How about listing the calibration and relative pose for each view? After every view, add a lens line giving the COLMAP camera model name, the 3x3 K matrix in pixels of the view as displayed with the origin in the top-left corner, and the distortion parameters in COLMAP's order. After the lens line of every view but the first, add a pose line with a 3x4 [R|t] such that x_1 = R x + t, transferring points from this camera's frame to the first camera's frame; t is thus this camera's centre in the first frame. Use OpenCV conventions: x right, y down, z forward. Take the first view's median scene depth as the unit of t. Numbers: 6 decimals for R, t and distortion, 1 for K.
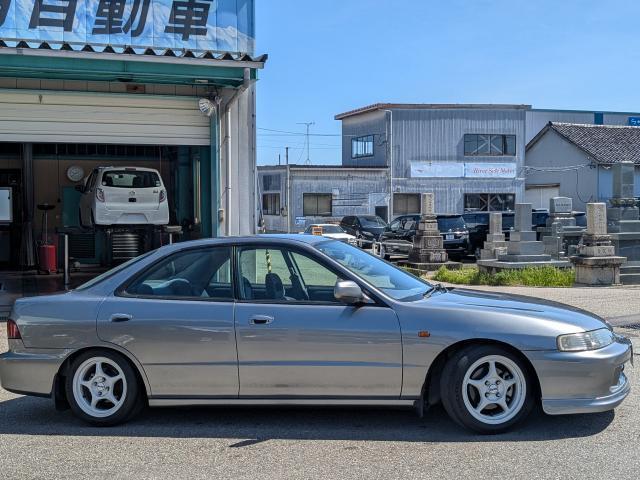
lens RADIAL K [[859.2, 0, 331.8], [0, 859.2, 219.9], [0, 0, 1]] dist [0.037170, 0.000000]
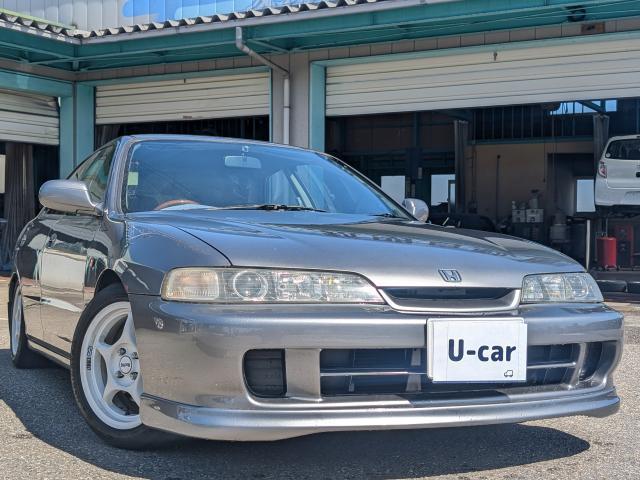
lens RADIAL K [[907.9, 0, 316.5], [0, 907.9, 242.4], [0, 0, 1]] dist [0.009830, 0.000000]
pose [[0.654570, 0.025419, -0.755574, 0.246549], [-0.021569, 0.999656, 0.014944, 0.039037], [0.755694, 0.006515, 0.654893, 0.257163]]
